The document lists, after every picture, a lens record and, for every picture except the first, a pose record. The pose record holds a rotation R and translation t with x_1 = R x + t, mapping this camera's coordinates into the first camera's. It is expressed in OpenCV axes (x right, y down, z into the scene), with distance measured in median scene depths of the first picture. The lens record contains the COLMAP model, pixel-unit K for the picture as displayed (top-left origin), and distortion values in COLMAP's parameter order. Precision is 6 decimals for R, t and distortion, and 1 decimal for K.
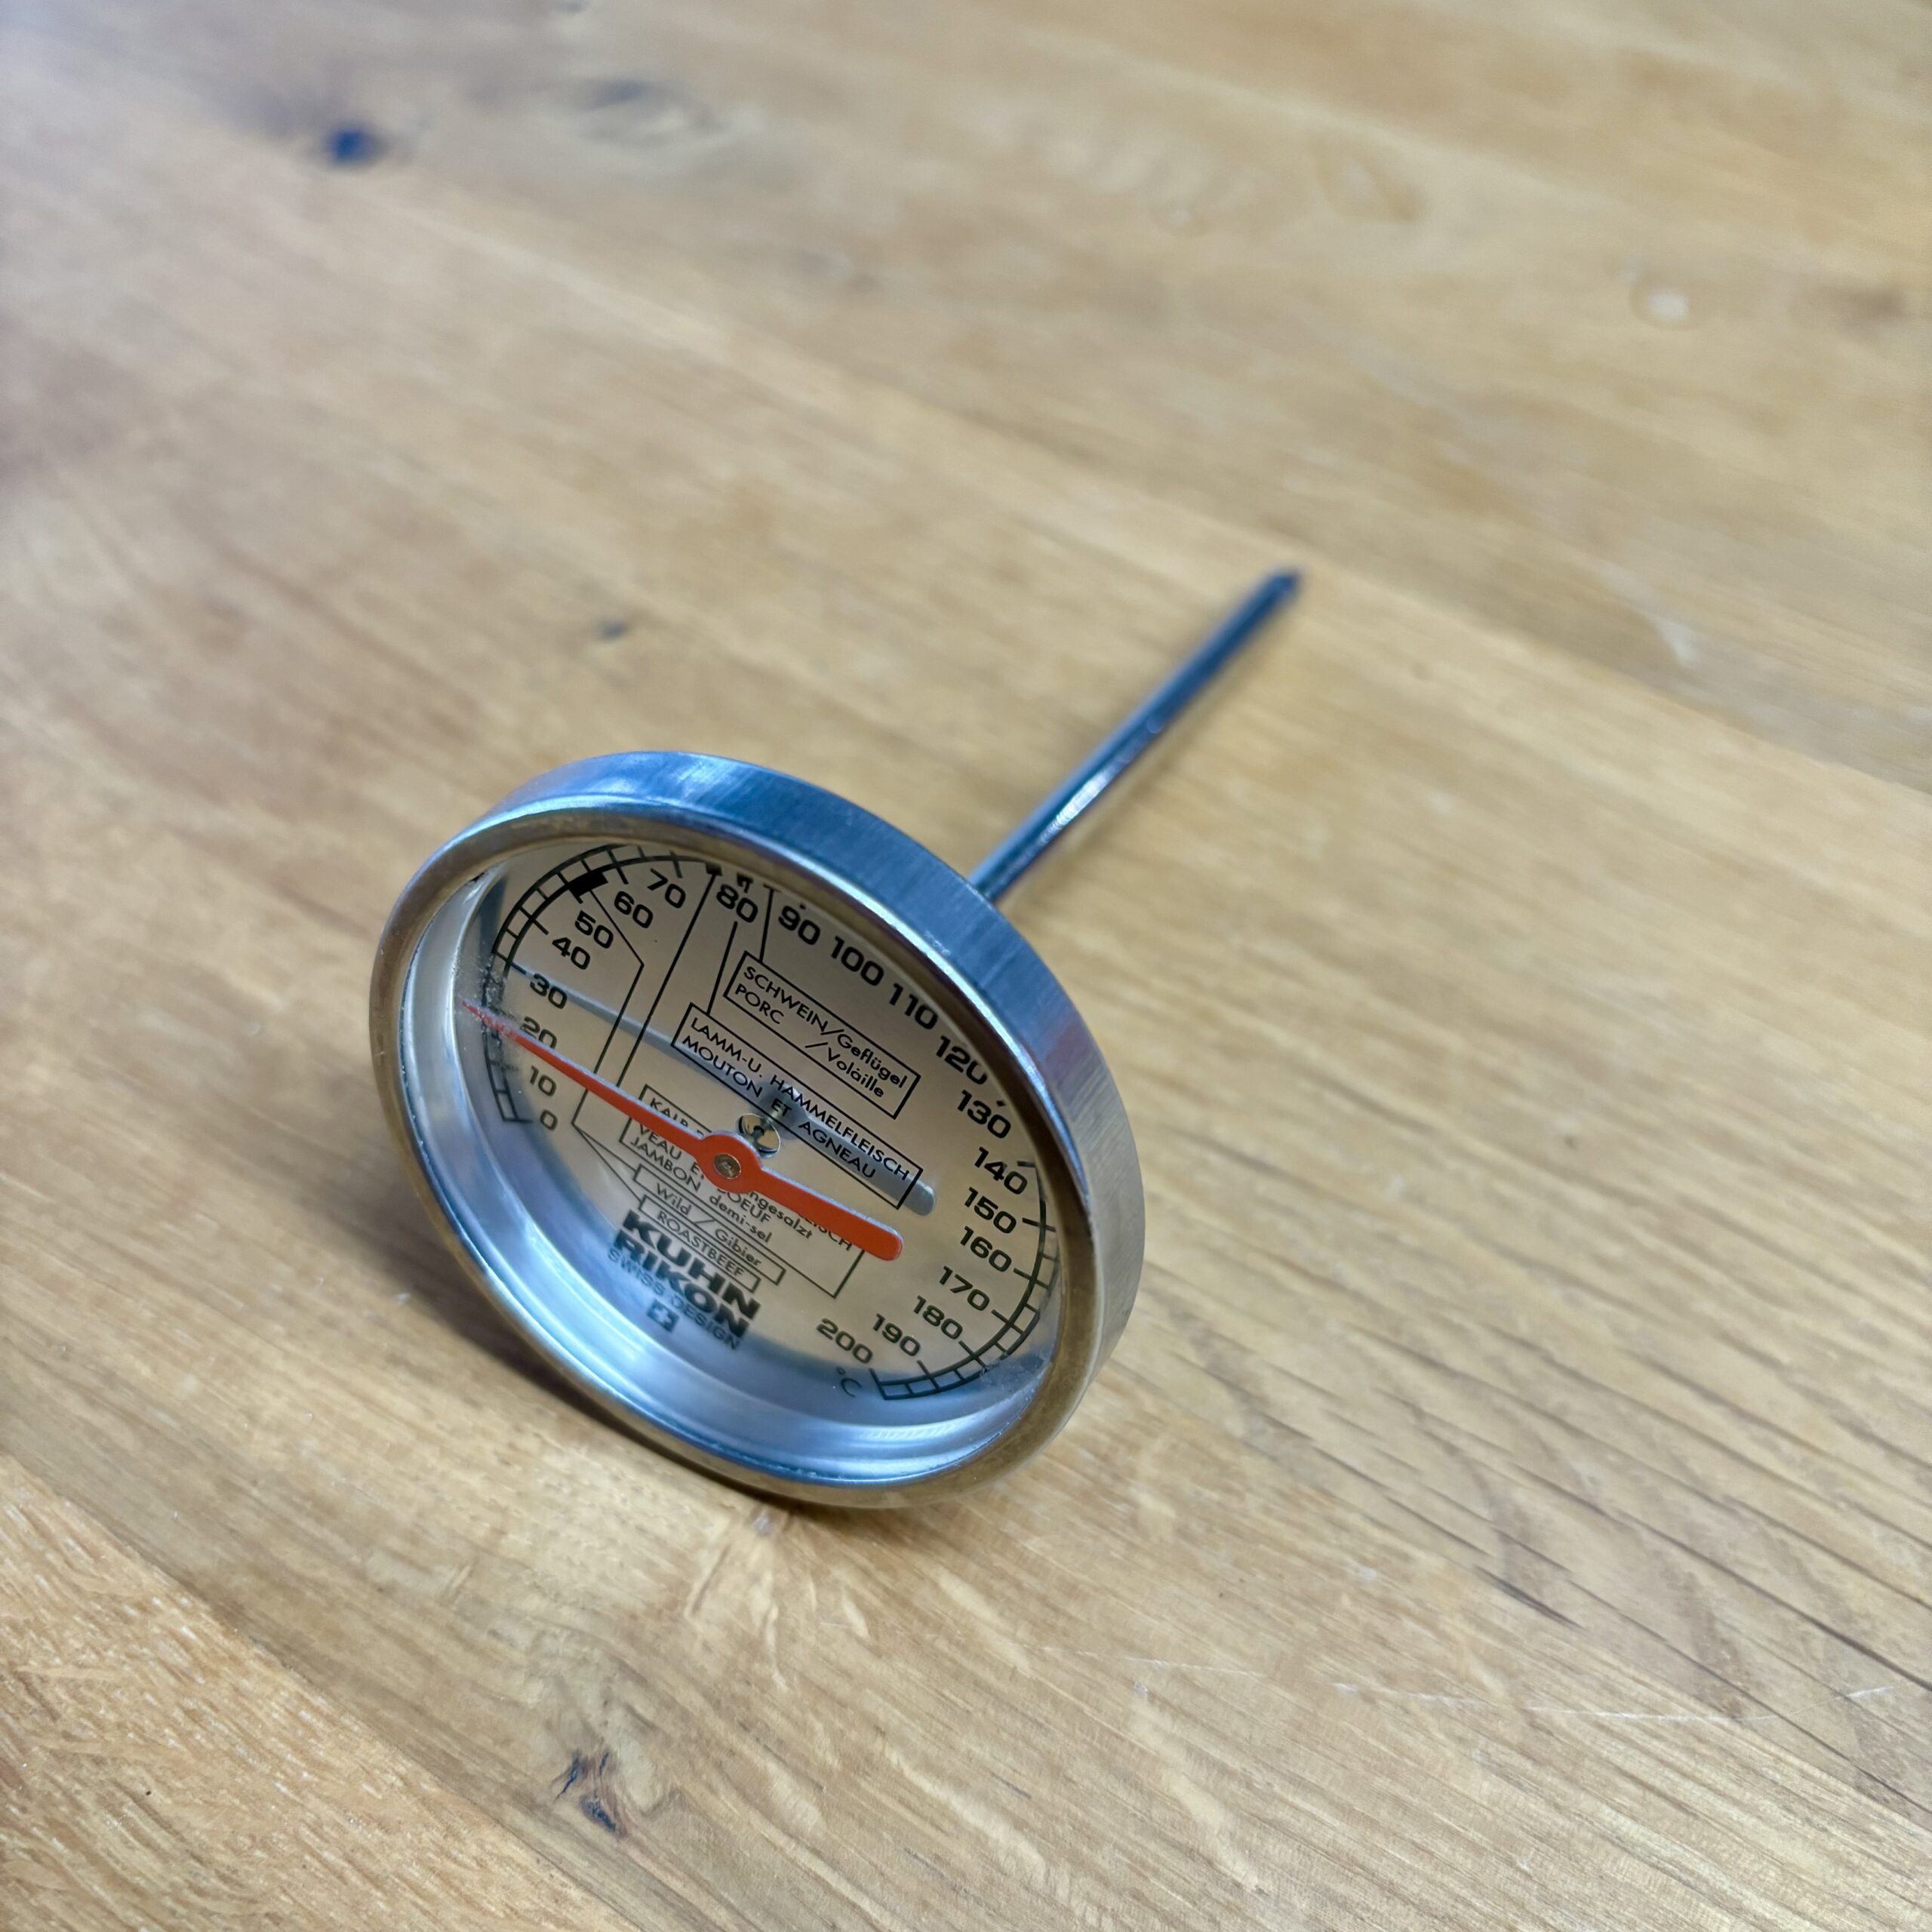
lens RADIAL K [[2108.3, 0, 952.7], [0, 2108.3, 965.4], [0, 0, 1]] dist [-0.126505, 0.190070]
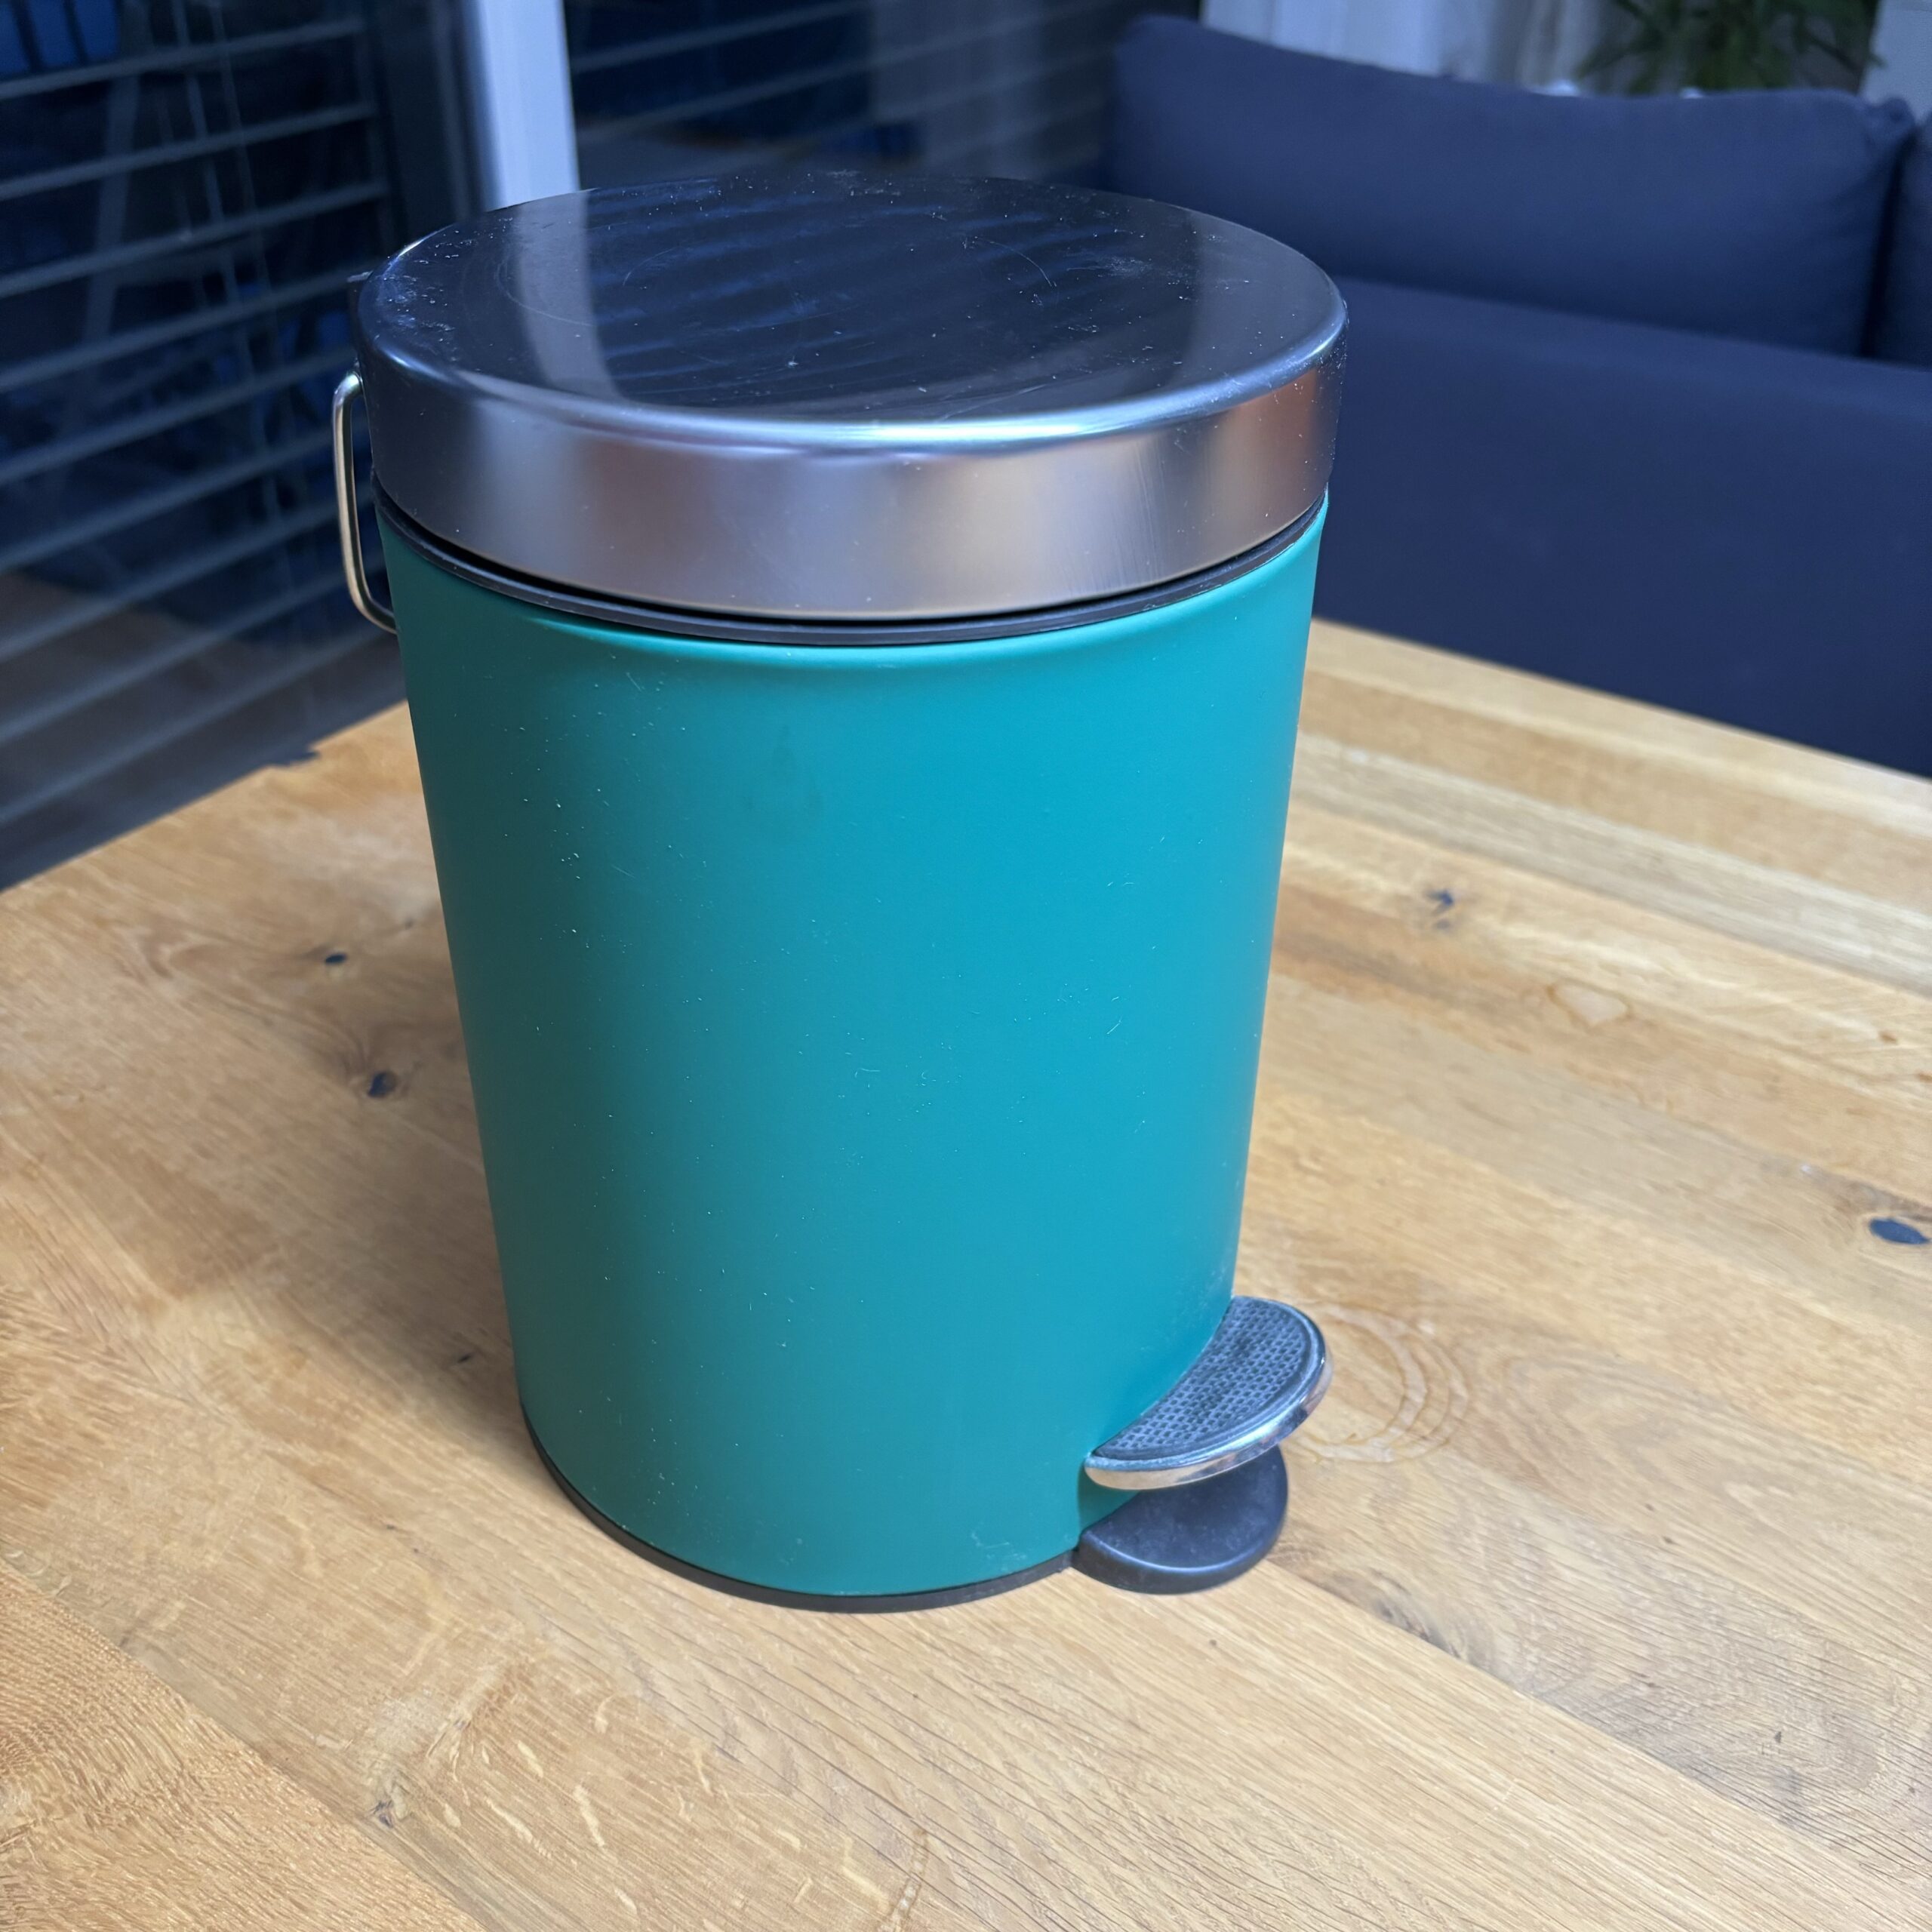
lens RADIAL K [[2007.1, 0, 965.4], [0, 2007.1, 970.1], [0, 0, 1]] dist [-0.059338, 0.126358]
pose [[0.999469, -0.010982, -0.030681, 0.711858], [0.003757, 0.974062, -0.226250, -0.117383], [0.032370, 0.226015, 0.973586, -1.893462]]
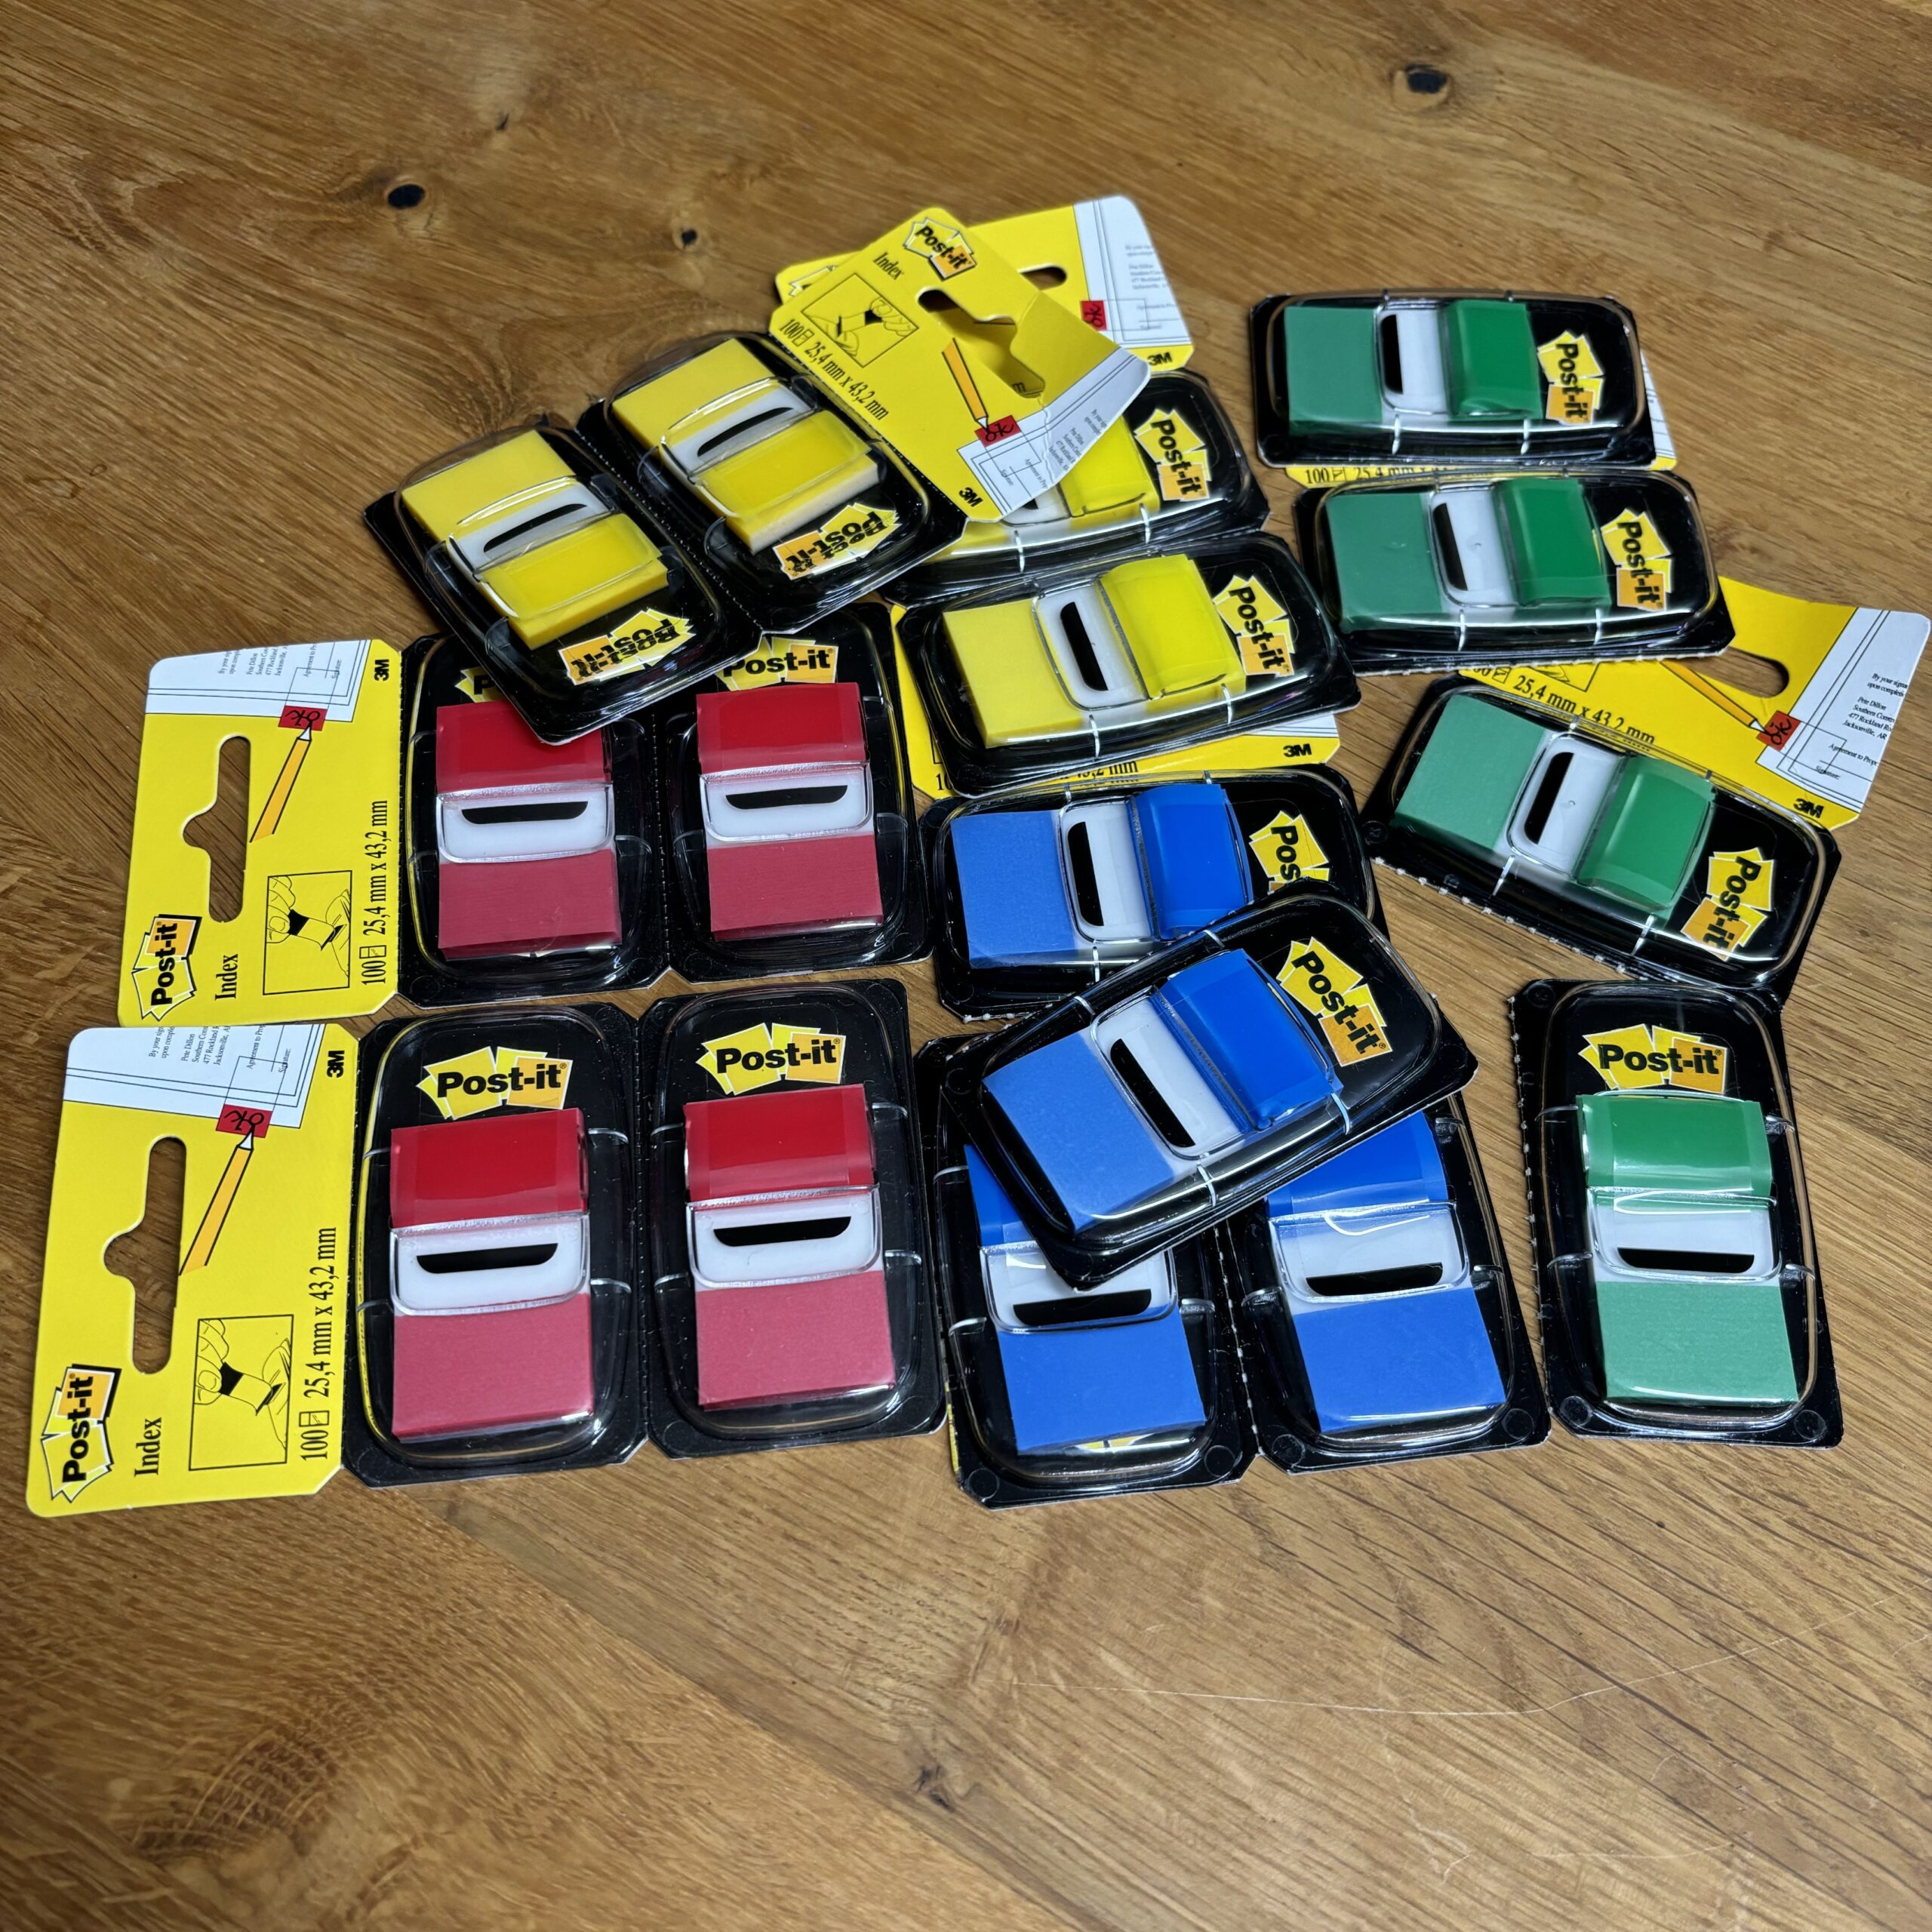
lens RADIAL K [[2031.2, 0, 955.1], [0, 2031.2, 957.2], [0, 0, 1]] dist [-0.095245, 0.206768]
pose [[0.998925, -0.045634, 0.008121, -0.126594], [0.042116, 0.966791, 0.252074, -0.796196], [-0.019355, -0.251461, 0.967674, -0.610508]]
